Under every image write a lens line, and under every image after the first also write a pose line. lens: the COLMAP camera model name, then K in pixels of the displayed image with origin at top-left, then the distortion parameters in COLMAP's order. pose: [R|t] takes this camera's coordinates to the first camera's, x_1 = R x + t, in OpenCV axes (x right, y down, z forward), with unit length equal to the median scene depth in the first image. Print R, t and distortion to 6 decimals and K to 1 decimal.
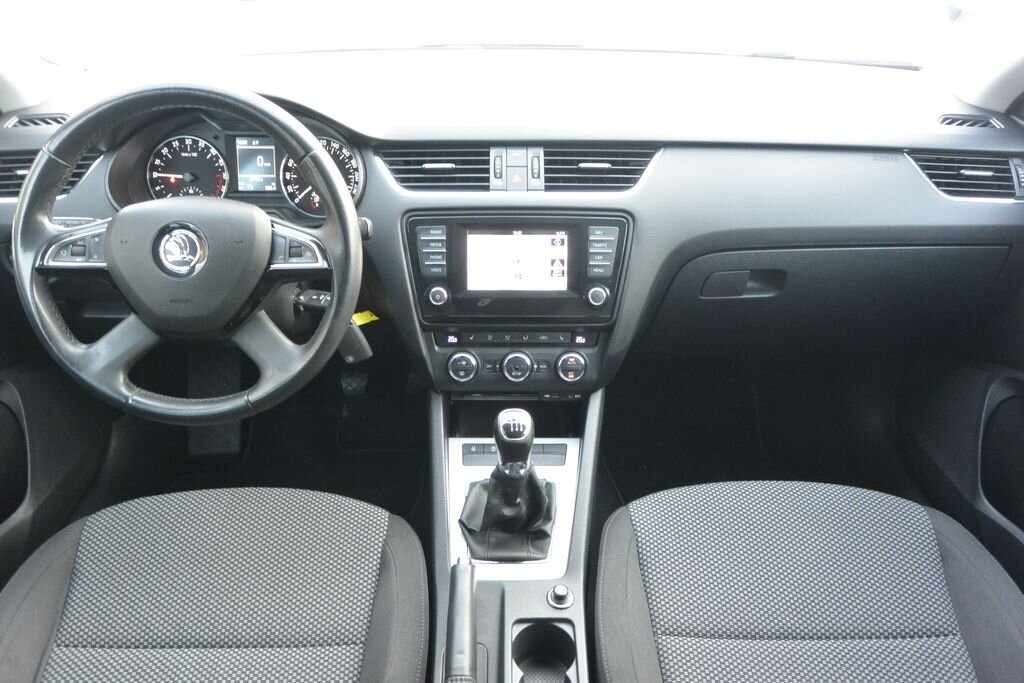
lens RADIAL K [[780.1, 0, 505.9], [0, 780.1, 343.7], [0, 0, 1]] dist [0.003286, 0.002501]
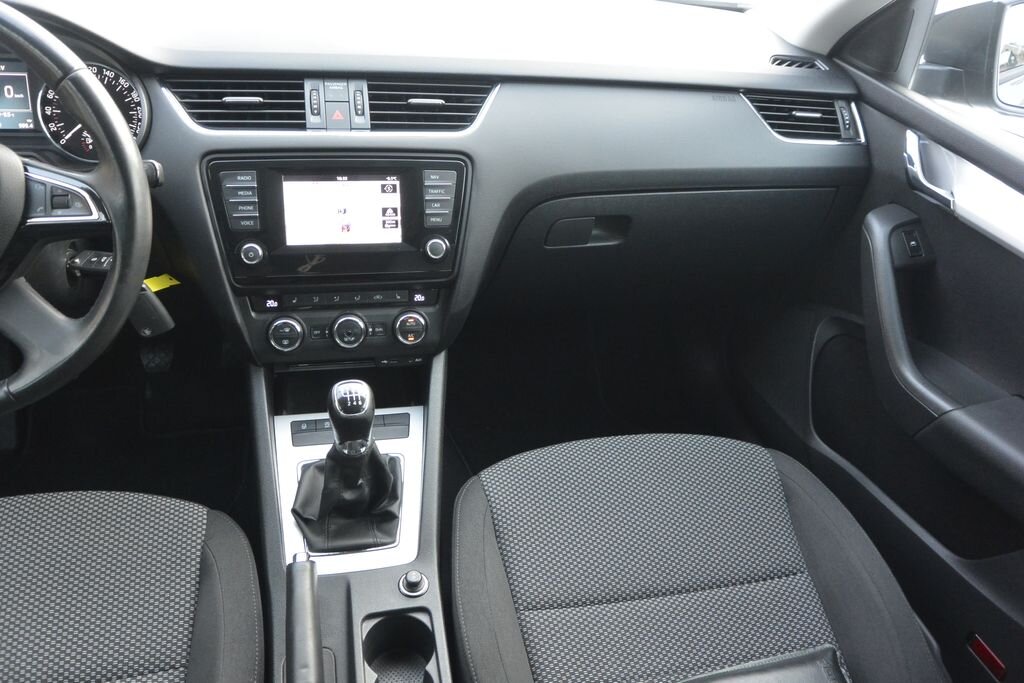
lens RADIAL K [[780.1, 0, 504.6], [0, 780.1, 343.3], [0, 0, 1]] dist [0.003286, 0.002501]
pose [[0.974236, -0.054527, 0.218840, -0.009110], [0.042675, 0.997373, 0.058529, -0.001309], [-0.221456, -0.047682, 0.974004, 0.100333]]
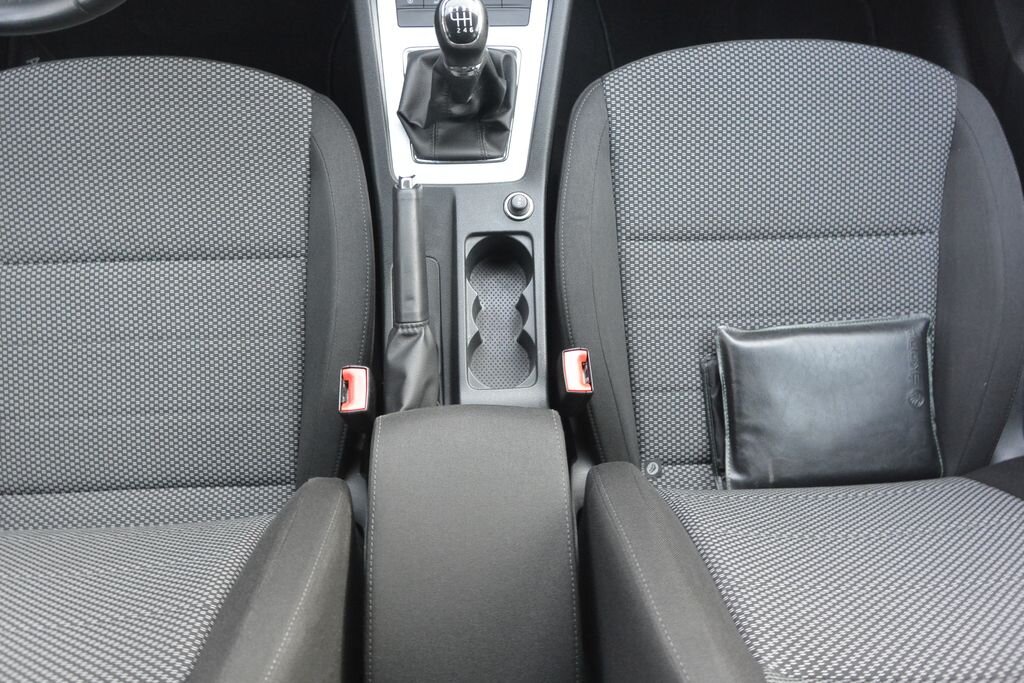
lens RADIAL K [[780.1, 0, 504.8], [0, 780.1, 333.6], [0, 0, 1]] dist [0.003286, 0.002501]
pose [[0.998832, -0.023963, 0.041968, 0.011866], [-0.012200, 0.715256, 0.698756, -0.178279], [-0.046762, -0.698452, 0.714128, 0.237251]]
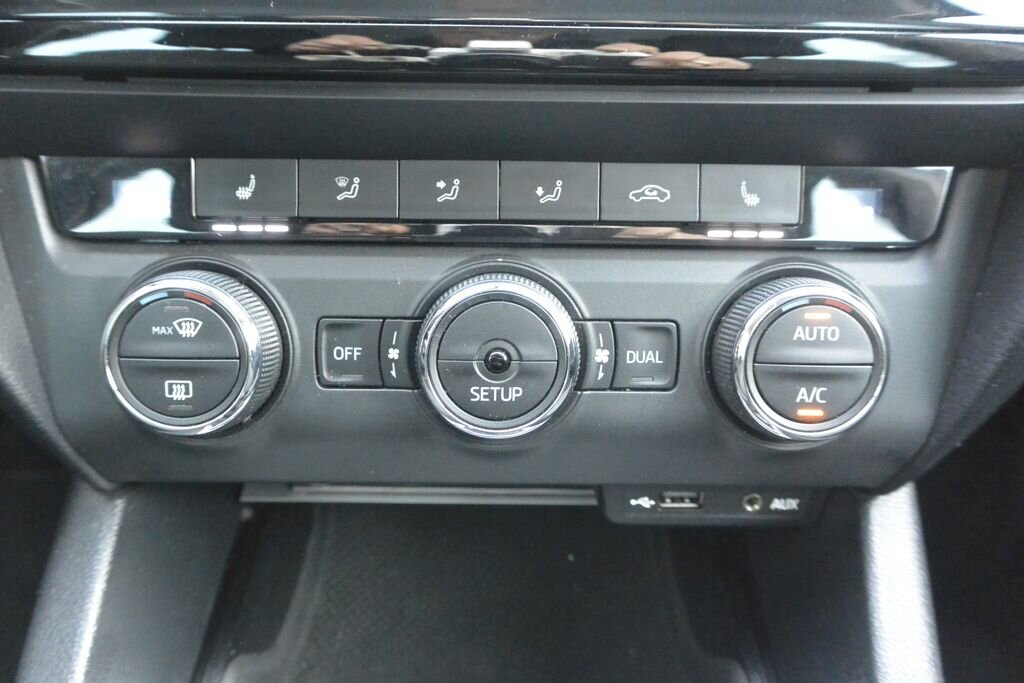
lens RADIAL K [[780.1, 0, 506.7], [0, 780.1, 342.6], [0, 0, 1]] dist [0.003286, 0.002501]
pose [[0.999964, 0.008204, 0.002040, 0.015994], [-0.008105, 0.998976, -0.044517, 0.035880], [-0.002404, 0.044499, 0.999007, 0.853444]]
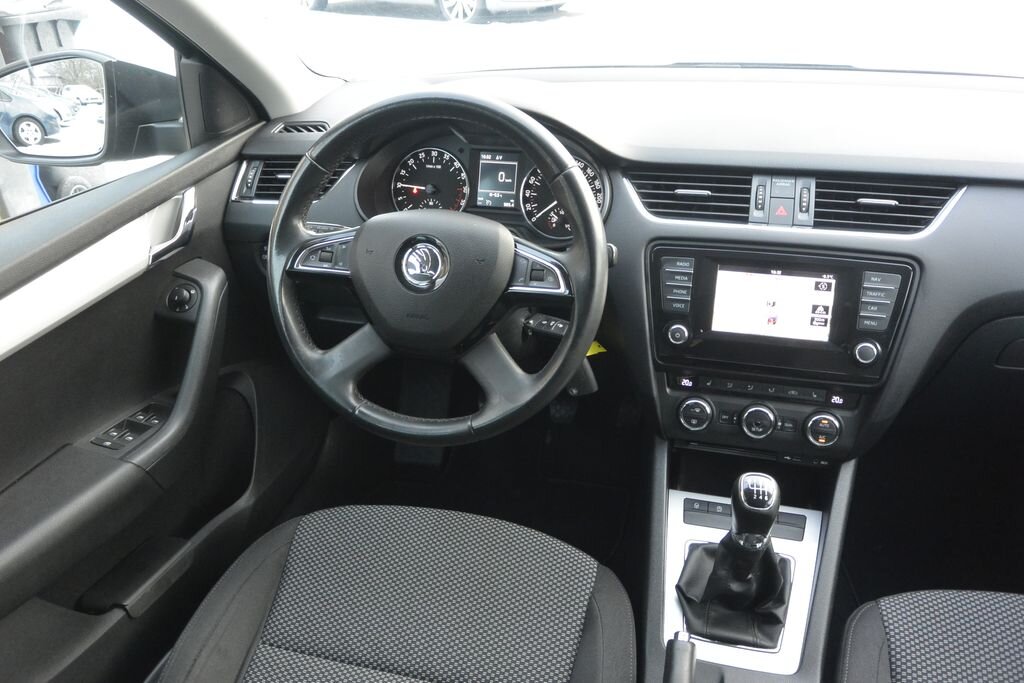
lens RADIAL K [[780.1, 0, 507.2], [0, 780.1, 344.5], [0, 0, 1]] dist [0.003286, 0.002501]
pose [[0.966468, 0.101797, -0.235748, -0.063253], [-0.107682, 0.994111, -0.012190, -0.016717], [0.233119, 0.037167, 0.971738, 0.071523]]
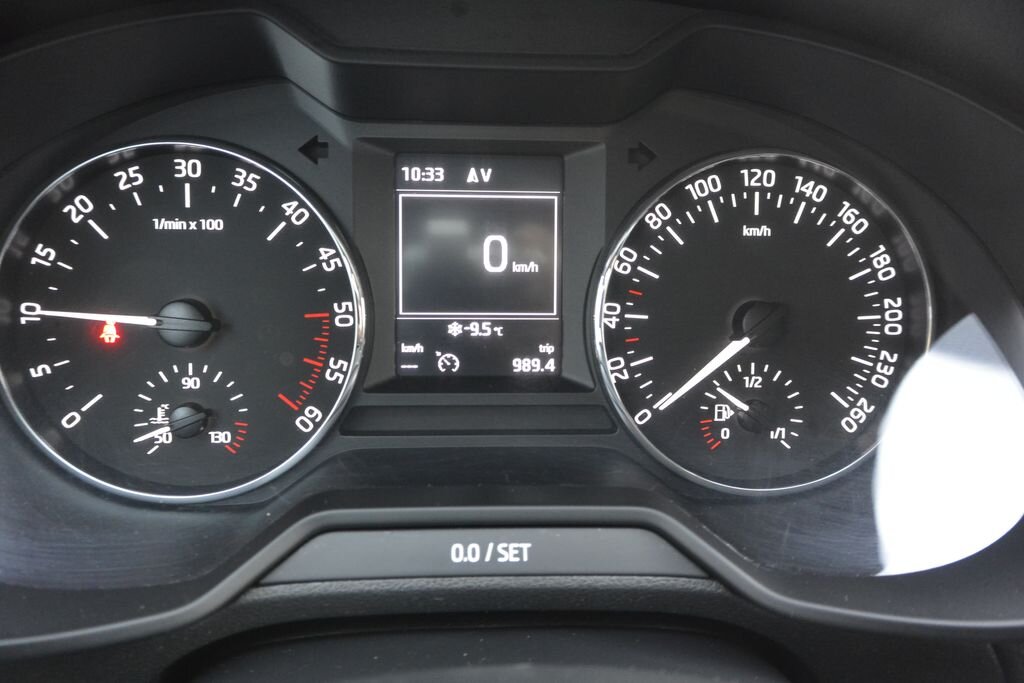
lens RADIAL K [[780.1, 0, 506.8], [0, 780.1, 380.0], [0, 0, 1]] dist [0.003286, 0.002501]
pose [[0.998048, -0.007471, 0.062004, -0.357169], [0.013830, 0.994608, -0.102777, -0.188199], [-0.060901, 0.103434, 0.992770, 0.842904]]
